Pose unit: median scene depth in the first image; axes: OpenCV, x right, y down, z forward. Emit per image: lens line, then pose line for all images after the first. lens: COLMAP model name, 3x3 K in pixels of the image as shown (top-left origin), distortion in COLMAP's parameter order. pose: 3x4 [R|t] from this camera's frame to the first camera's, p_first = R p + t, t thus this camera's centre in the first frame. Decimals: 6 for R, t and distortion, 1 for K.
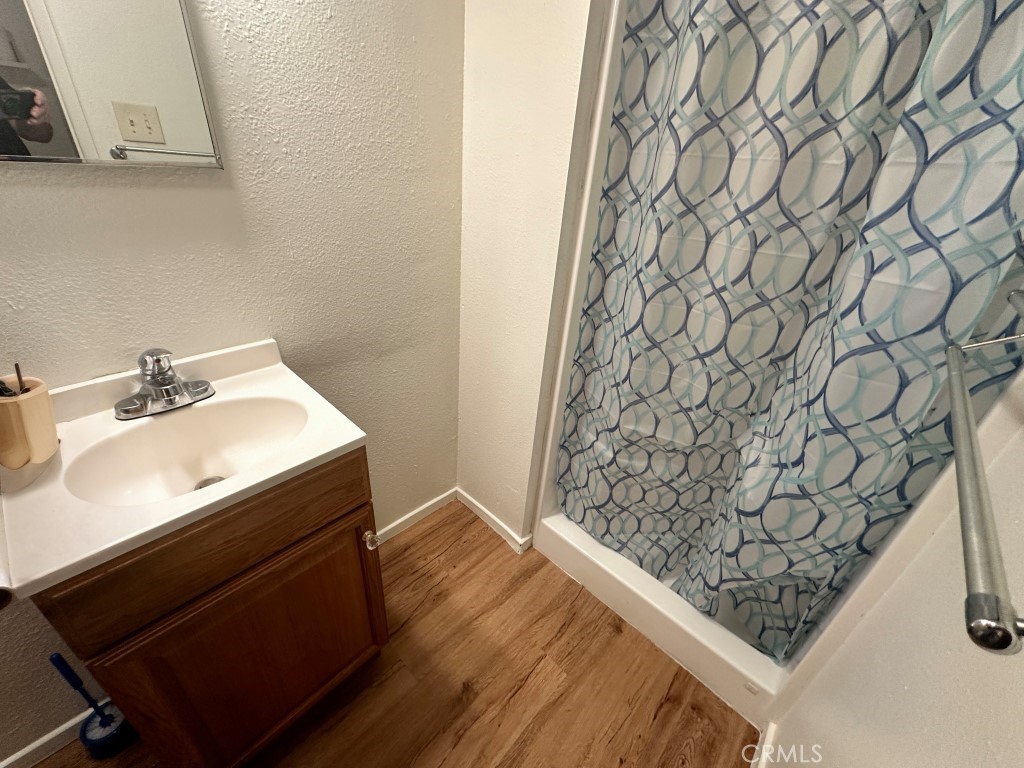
lens RADIAL K [[414.0, 0, 509.8], [0, 414.0, 382.6], [0, 0, 1]] dist [-0.002500, 0.000829]
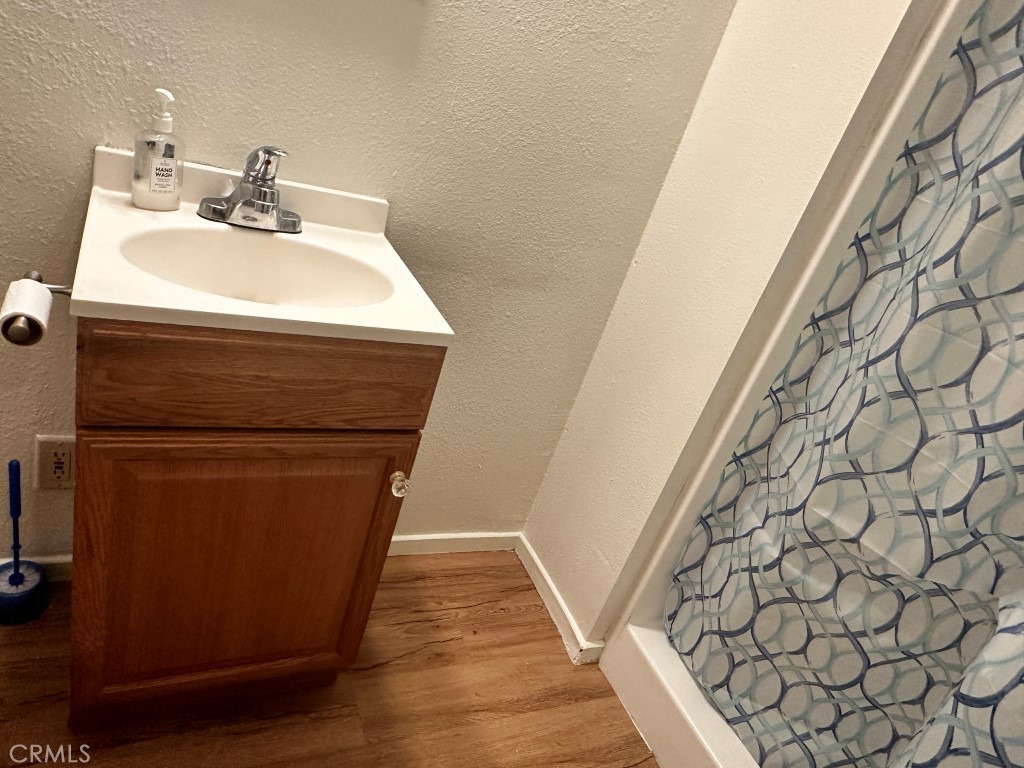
lens RADIAL K [[684.1, 0, 509.1], [0, 684.1, 386.0], [0, 0, 1]] dist [-0.006403, 0.007159]
pose [[0.902775, 0.353658, -0.244791, 0.052914], [-0.378481, 0.923563, -0.061513, 0.174120], [0.204325, 0.148181, 0.967623, -0.106793]]
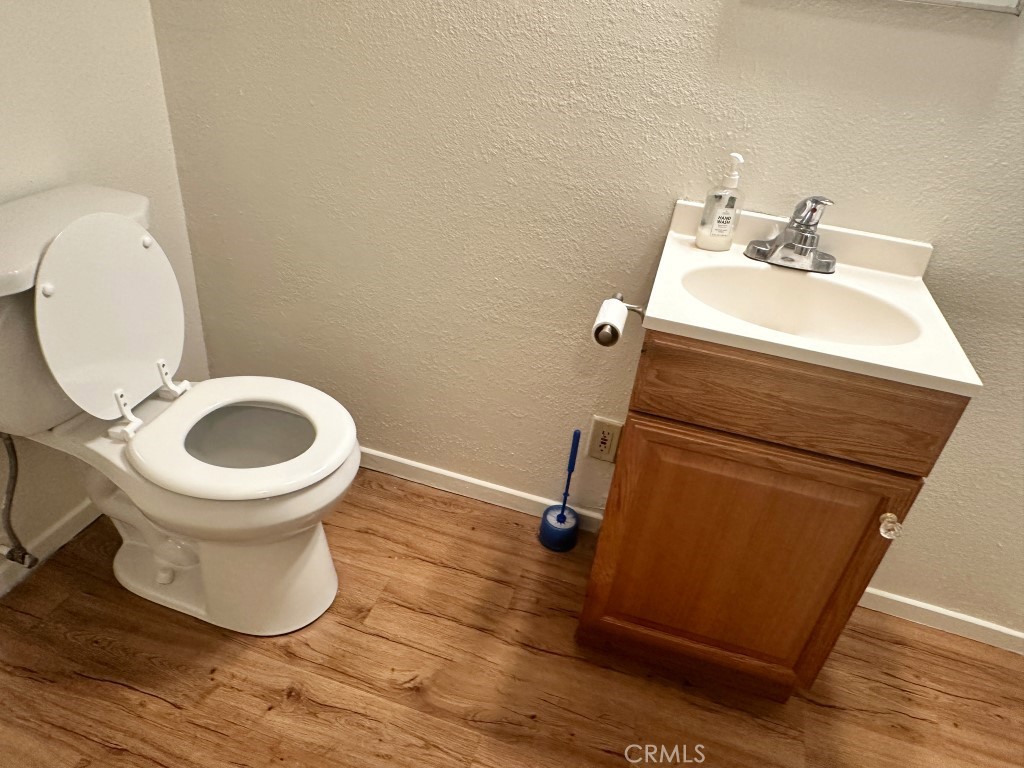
lens RADIAL K [[684.1, 0, 509.2], [0, 684.1, 383.4], [0, 0, 1]] dist [-0.006403, 0.007159]
pose [[0.451023, 0.455356, -0.767613, 0.128473], [-0.488456, 0.845759, 0.214713, 0.185736], [0.746987, 0.278105, 0.603878, -0.217029]]
